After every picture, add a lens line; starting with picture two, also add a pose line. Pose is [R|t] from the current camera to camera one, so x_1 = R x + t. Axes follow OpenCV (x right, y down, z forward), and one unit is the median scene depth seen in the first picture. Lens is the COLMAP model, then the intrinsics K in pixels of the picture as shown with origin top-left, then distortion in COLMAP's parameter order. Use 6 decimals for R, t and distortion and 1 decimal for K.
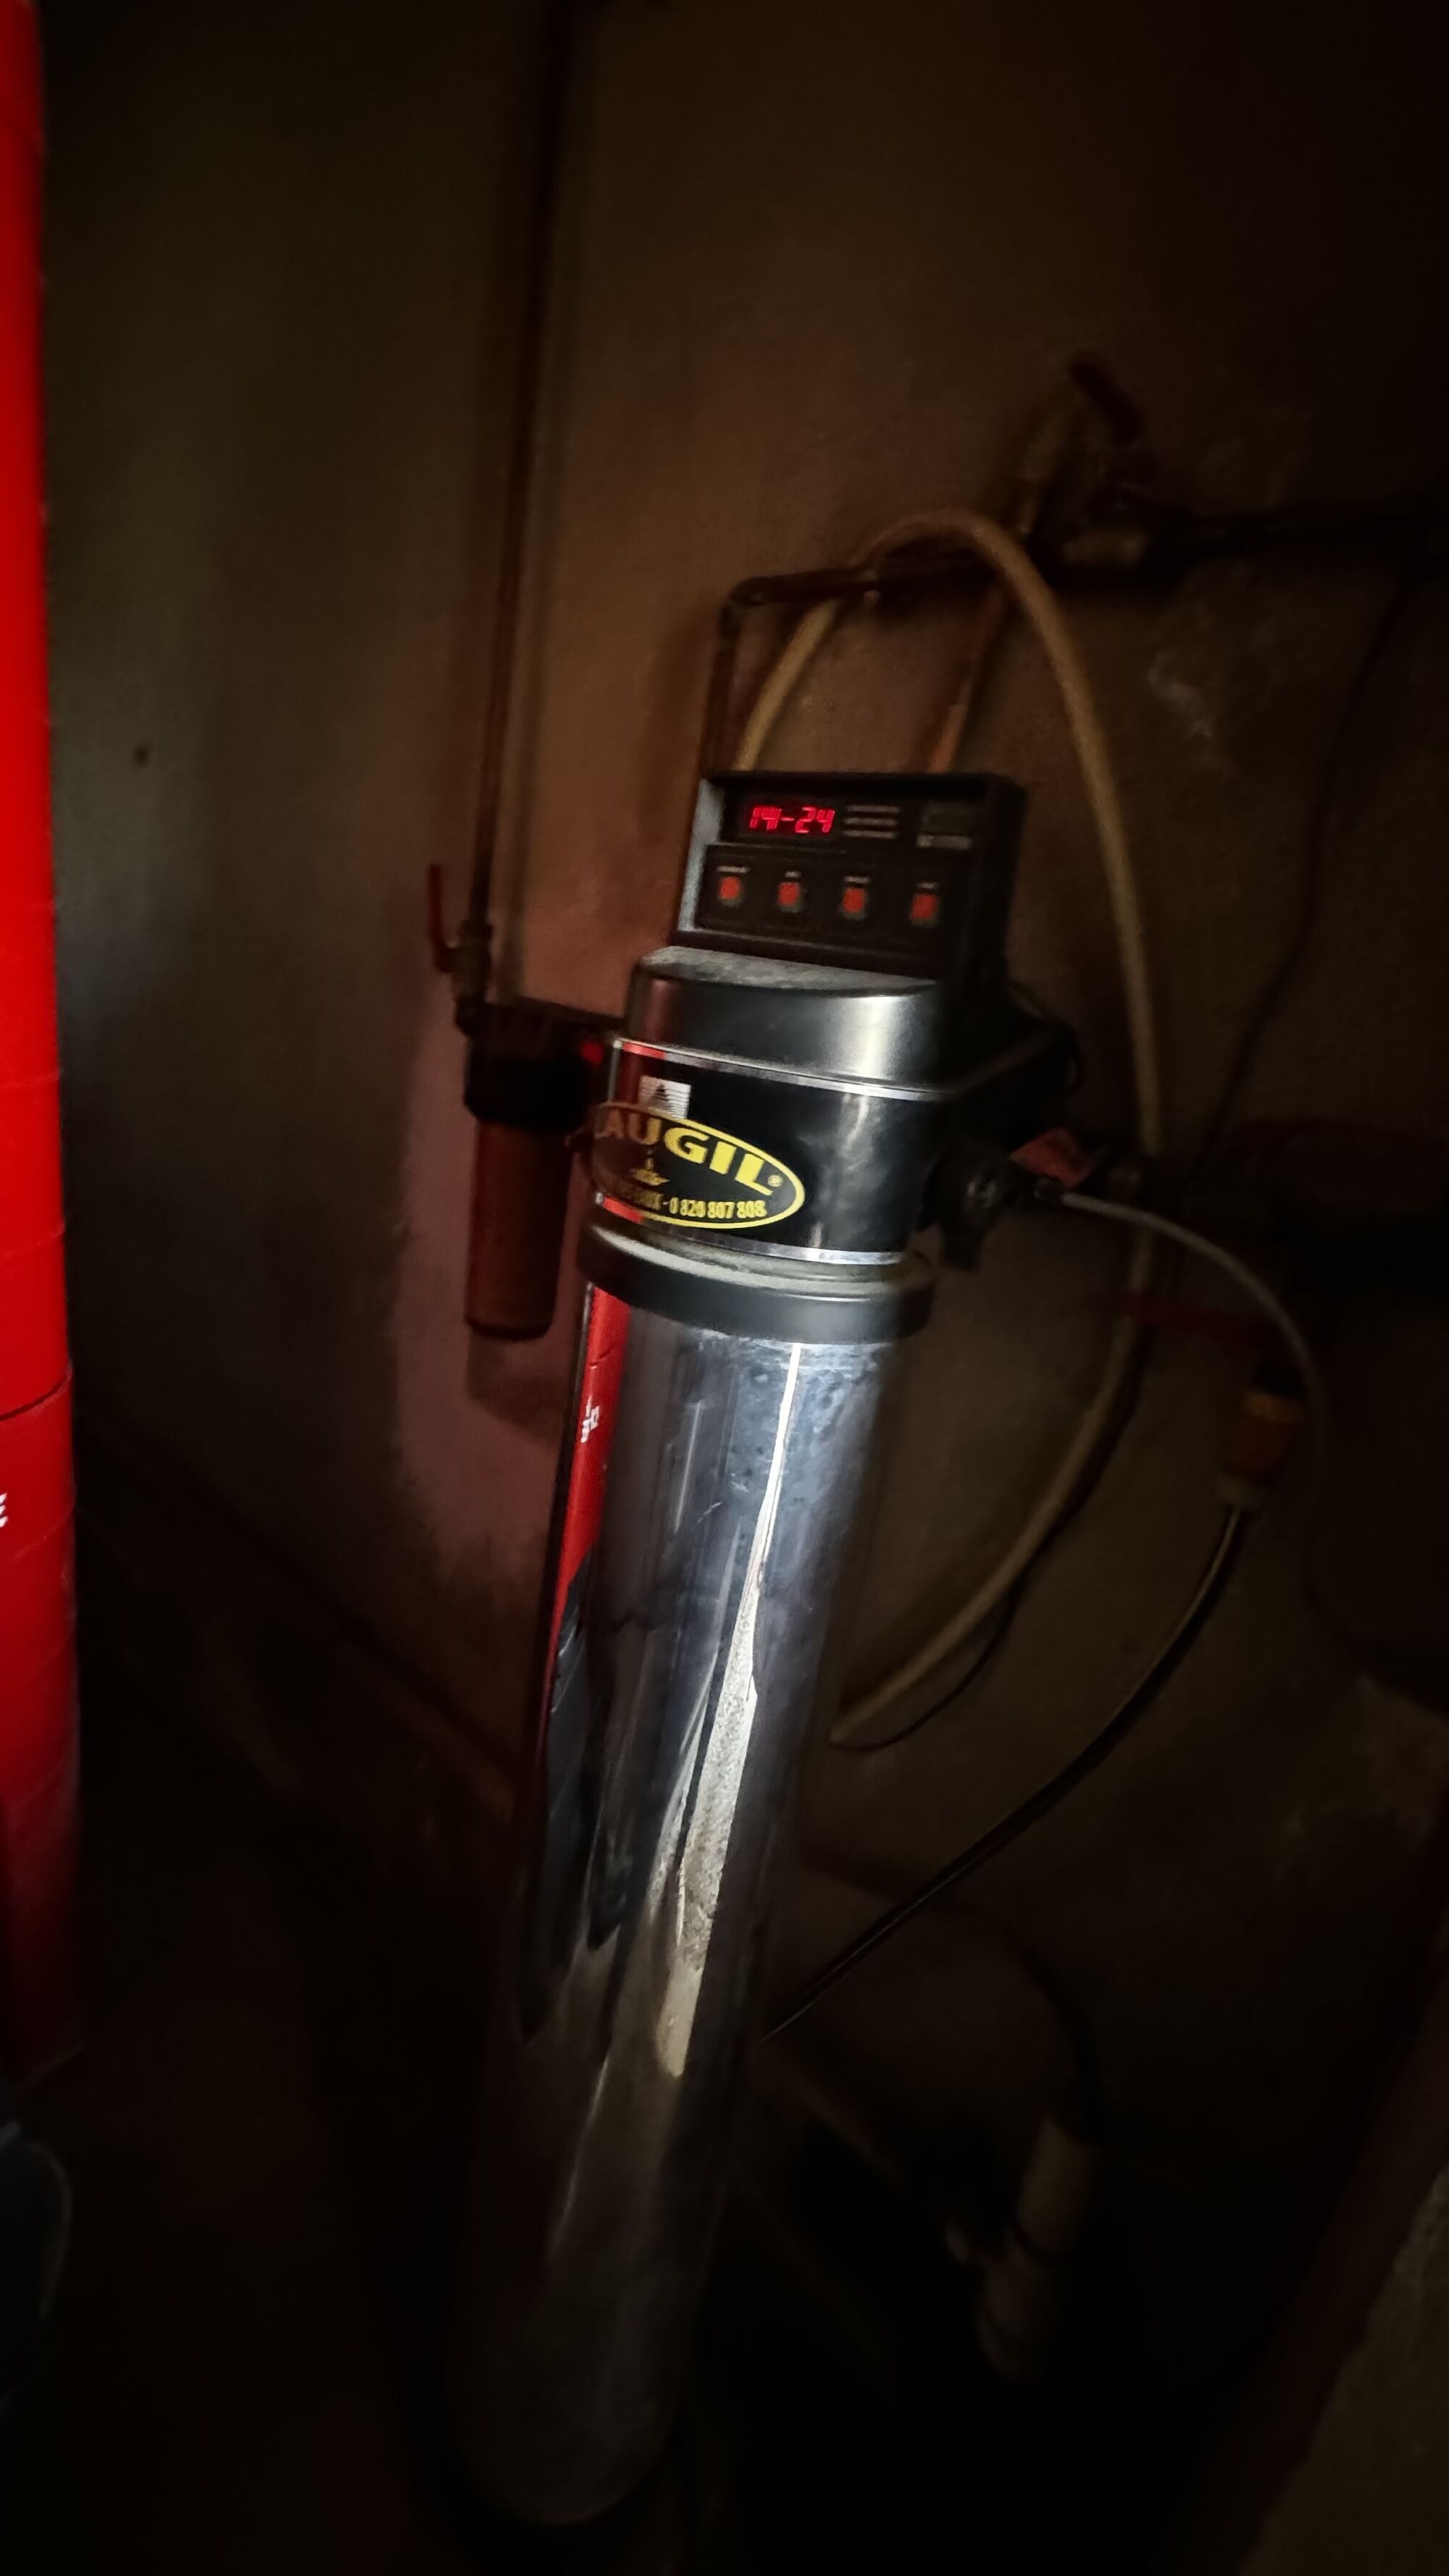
lens RADIAL K [[1035.0, 0, 718.7], [0, 1035.0, 1291.4], [0, 0, 1]] dist [-0.002724, 0.000191]
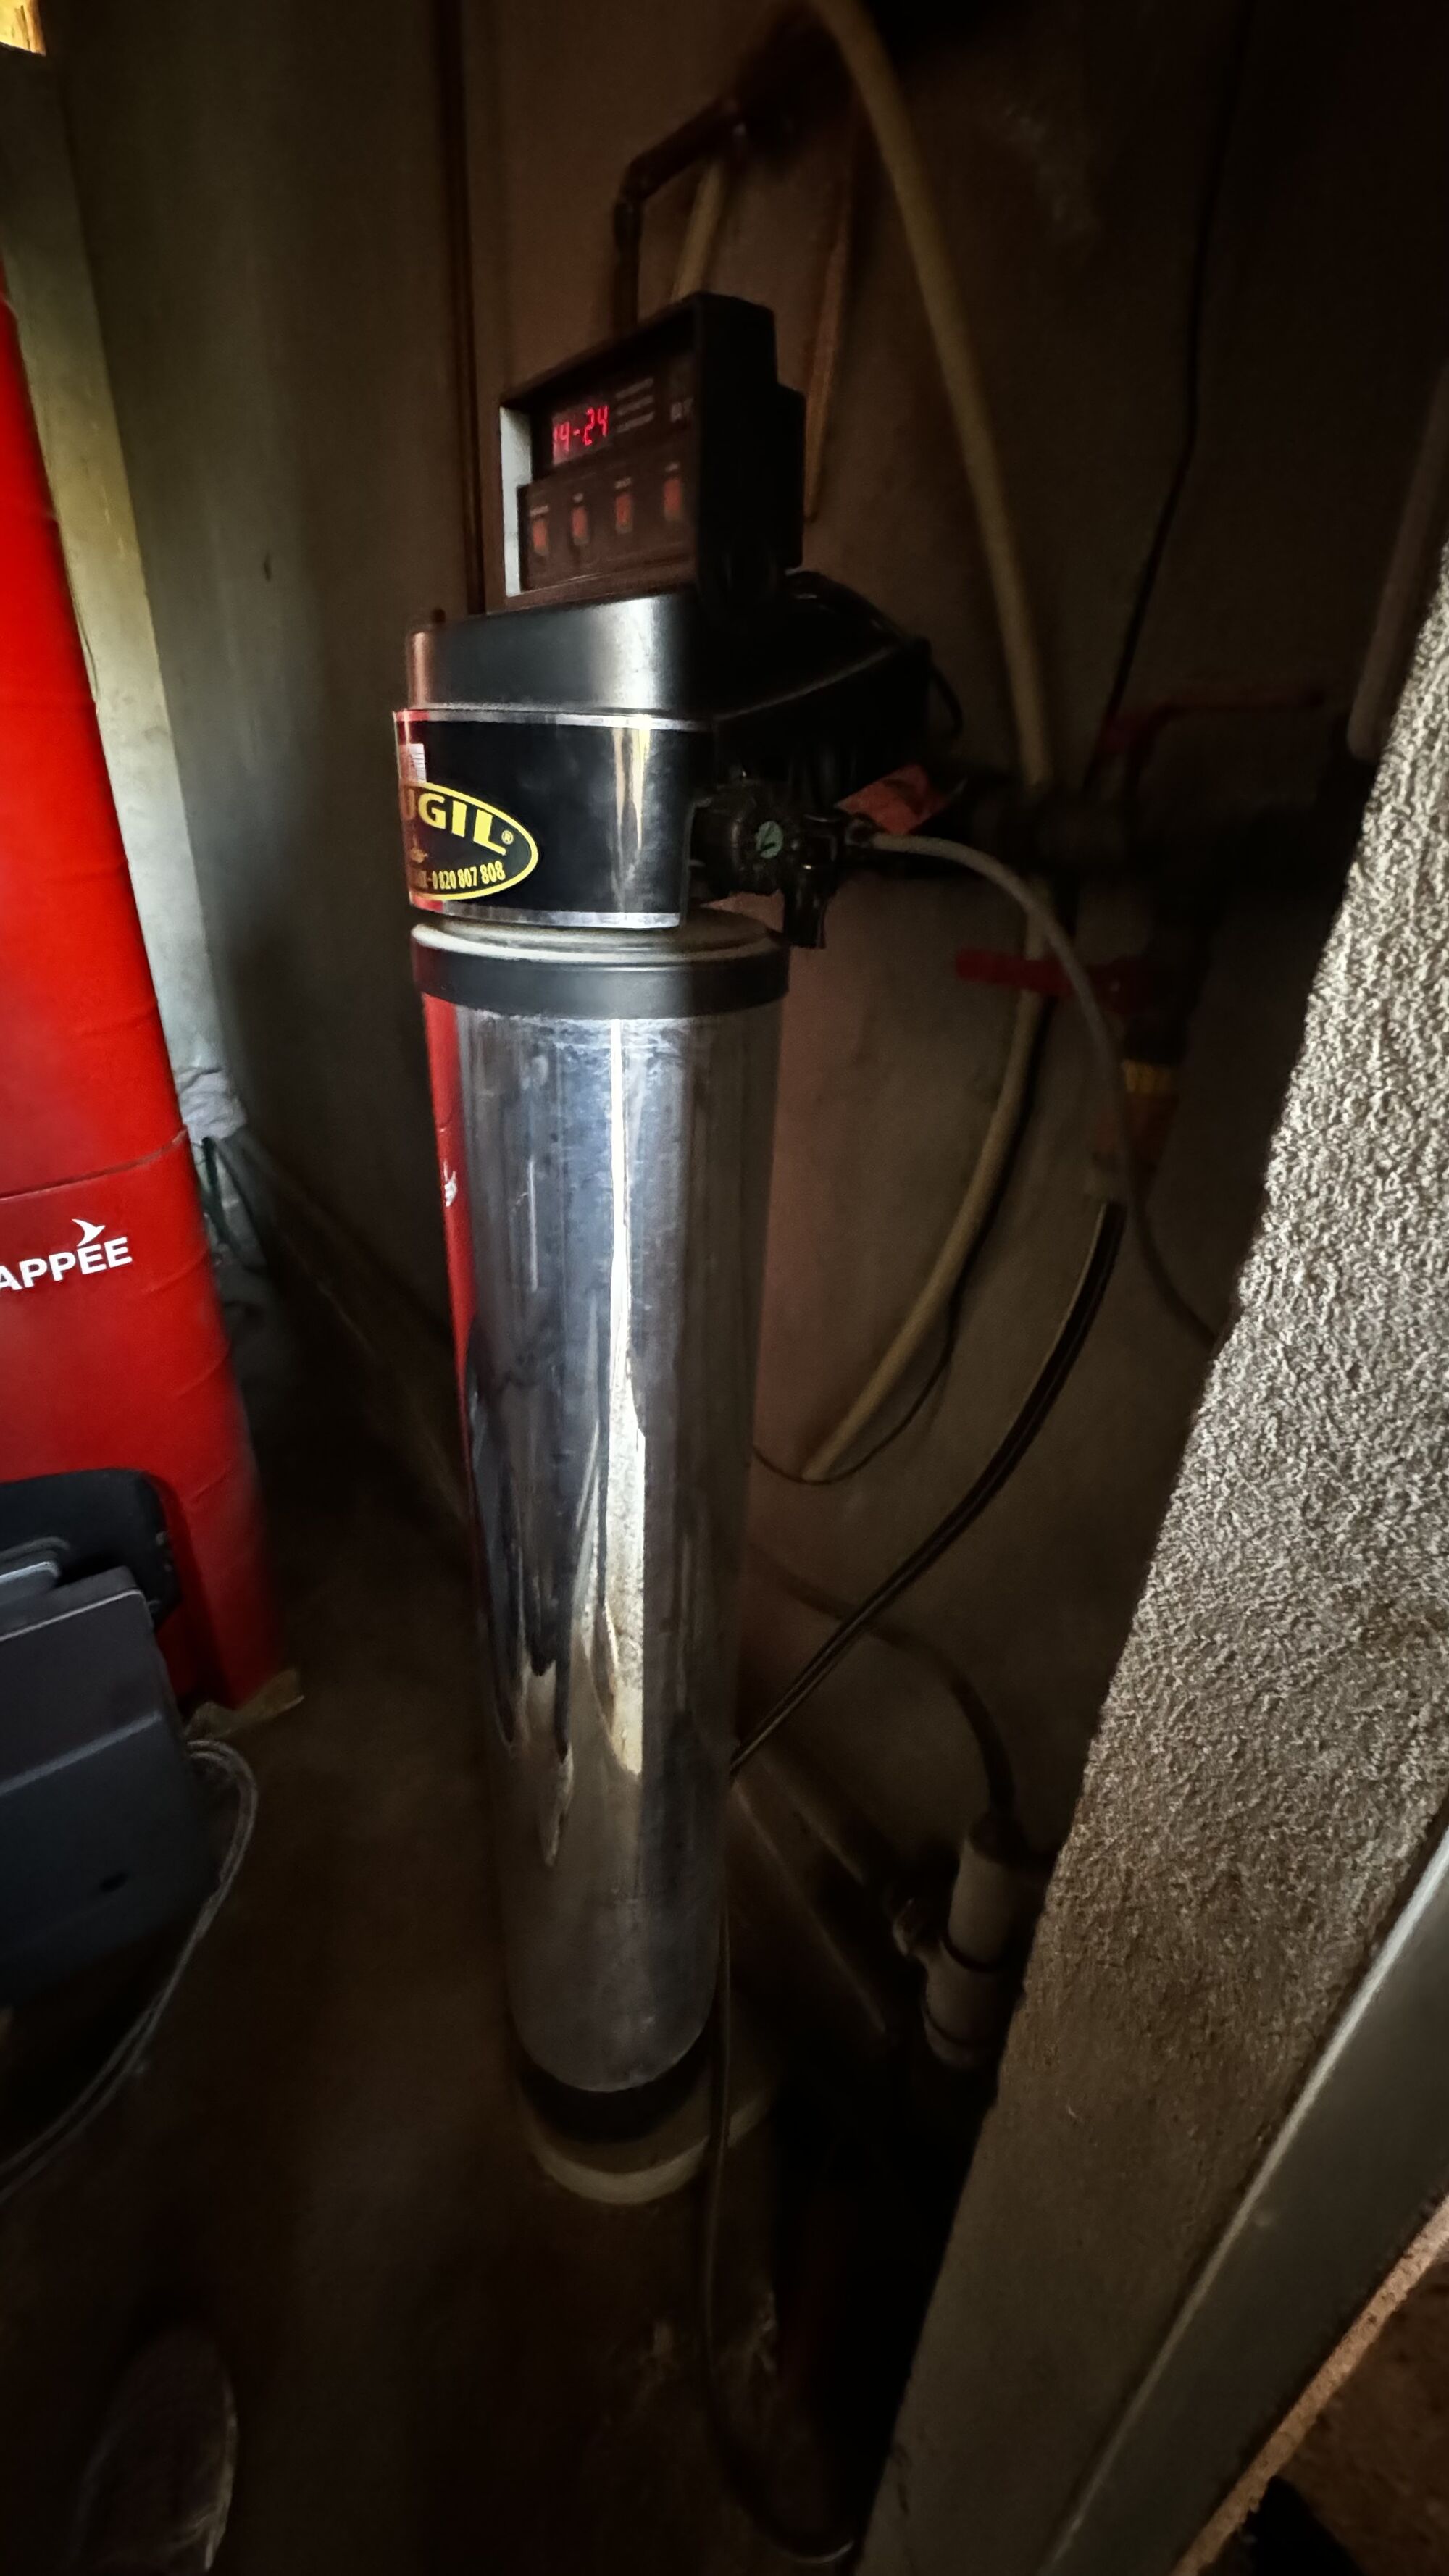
lens RADIAL K [[1035.0, 0, 718.0], [0, 1035.0, 1293.9], [0, 0, 1]] dist [-0.002724, 0.000191]
pose [[0.958551, 0.014490, -0.284552, 0.497357], [0.030075, 0.987981, 0.151622, 0.163799], [0.283329, -0.153895, 0.946594, 0.083325]]
